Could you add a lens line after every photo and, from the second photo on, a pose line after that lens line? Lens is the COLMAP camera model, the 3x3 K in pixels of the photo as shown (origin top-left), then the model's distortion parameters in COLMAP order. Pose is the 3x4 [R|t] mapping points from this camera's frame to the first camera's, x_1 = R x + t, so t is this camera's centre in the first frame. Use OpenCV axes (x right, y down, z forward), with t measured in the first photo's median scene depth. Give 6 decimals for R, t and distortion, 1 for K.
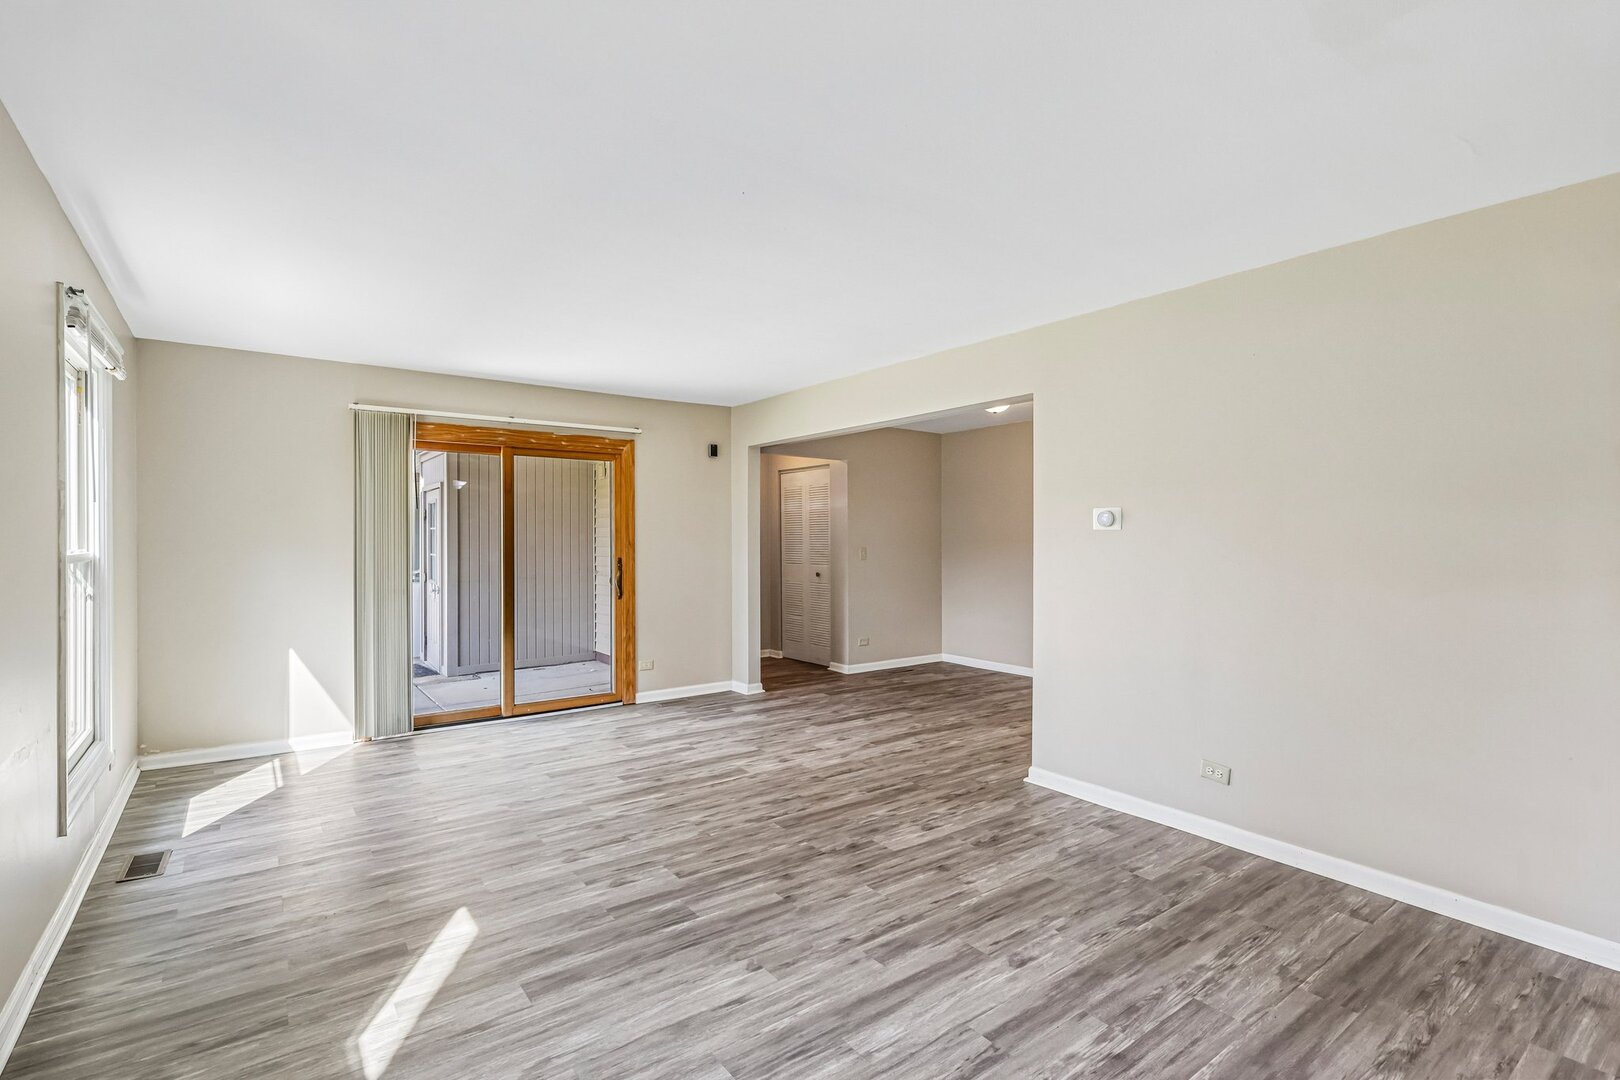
lens RADIAL K [[753.8, 0, 797.9], [0, 753.8, 534.1], [0, 0, 1]] dist [-0.004326, 0.000567]
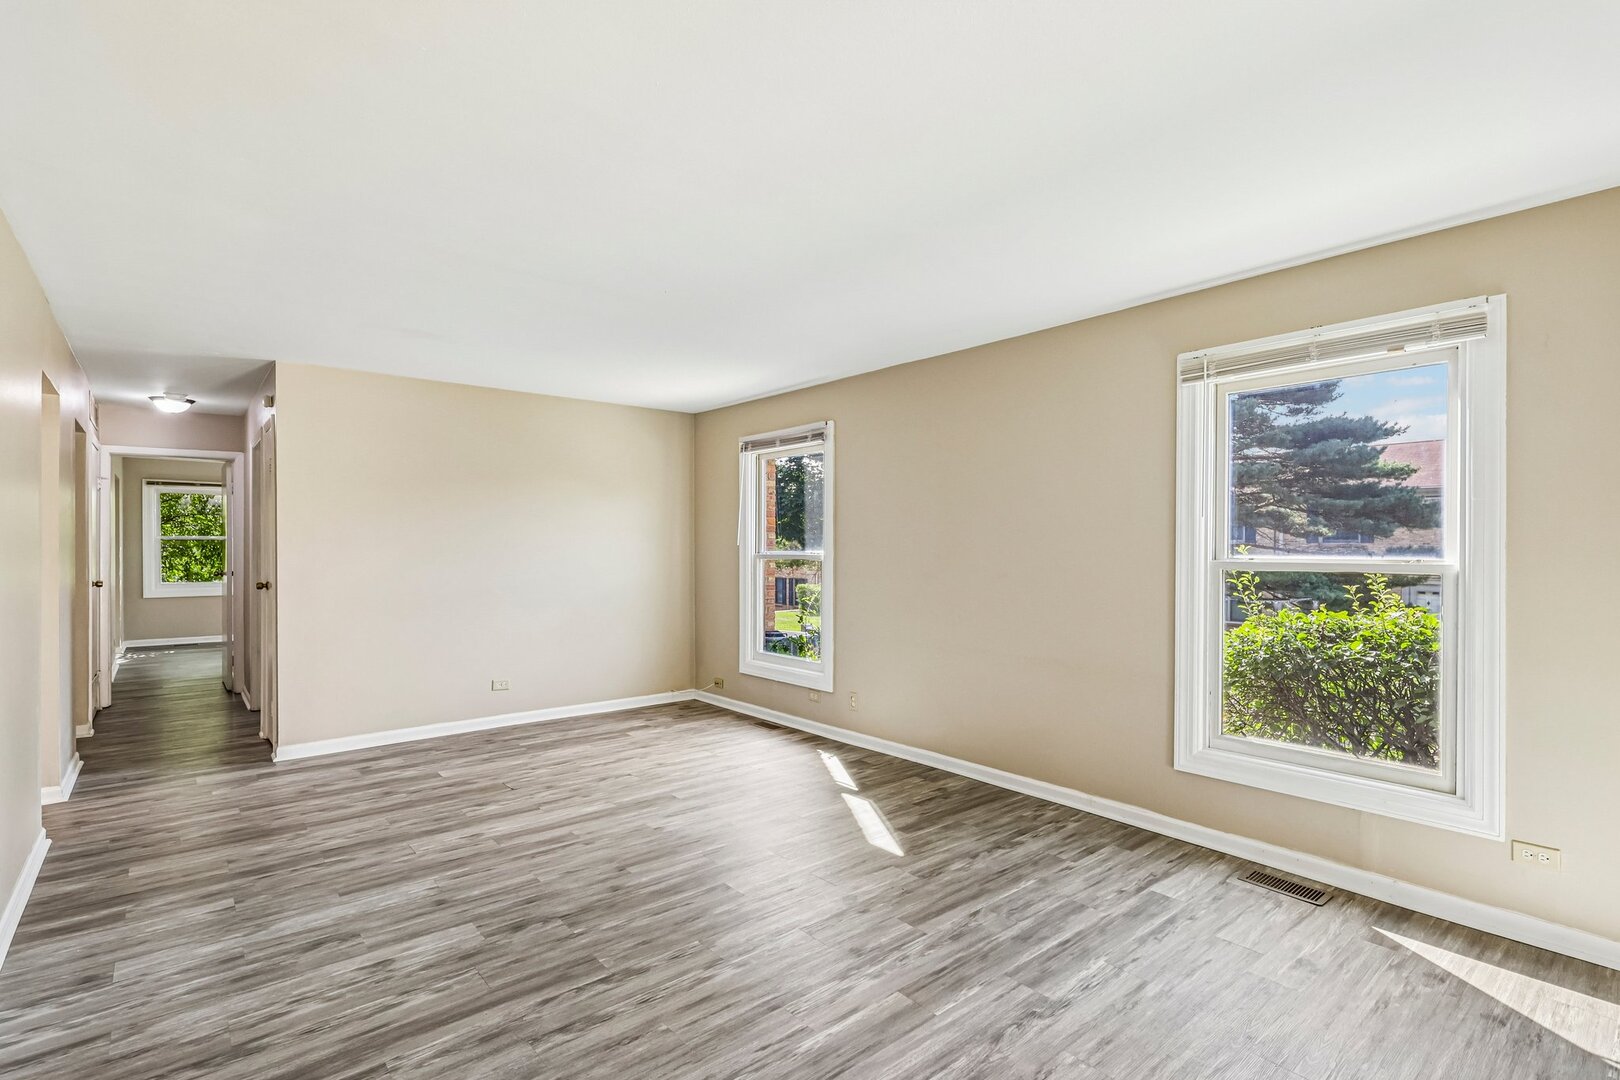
lens RADIAL K [[753.8, 0, 799.3], [0, 753.8, 553.8], [0, 0, 1]] dist [-0.004326, 0.000567]
pose [[-0.998099, -0.003270, -0.061548, -0.172219], [-0.003526, 0.999986, 0.004059, 0.011905], [0.061534, 0.004269, -0.998096, 1.785873]]
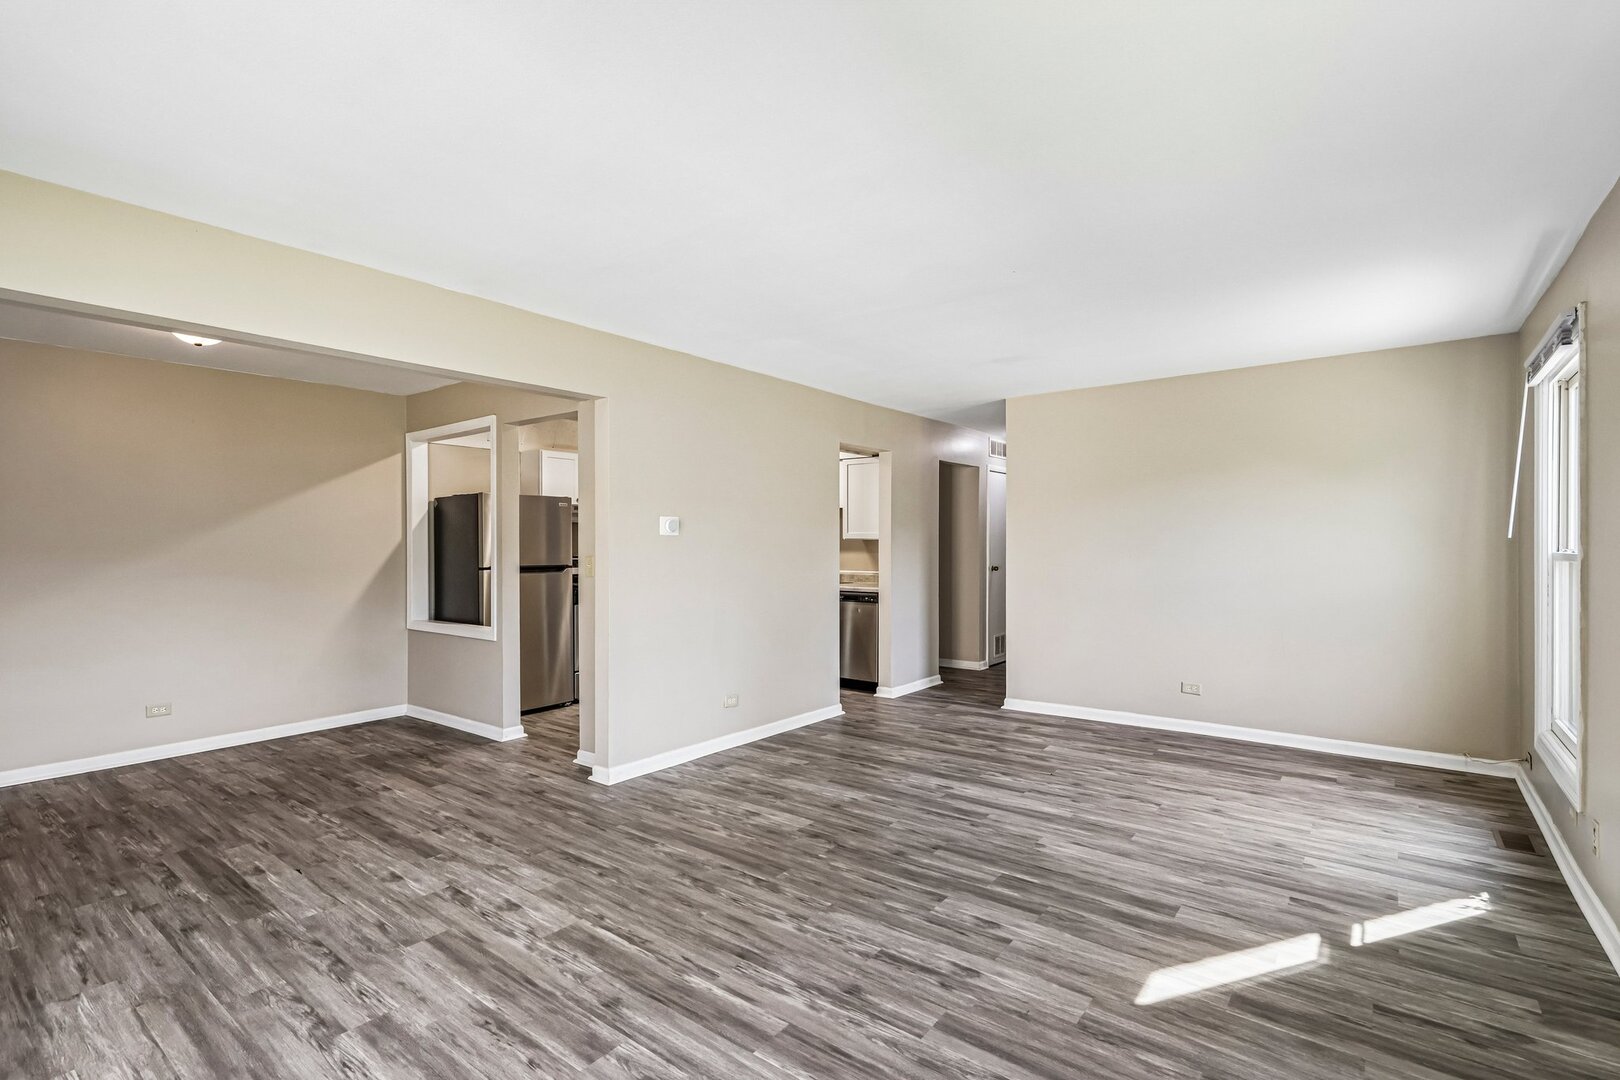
lens RADIAL K [[753.8, 0, 816.1], [0, 753.8, 546.6], [0, 0, 1]] dist [-0.004326, 0.000567]
pose [[-0.281895, -0.006165, 0.959425, -0.909626], [-0.002192, 0.999981, 0.005781, 0.007600], [-0.959443, -0.000473, -0.281903, 1.271189]]
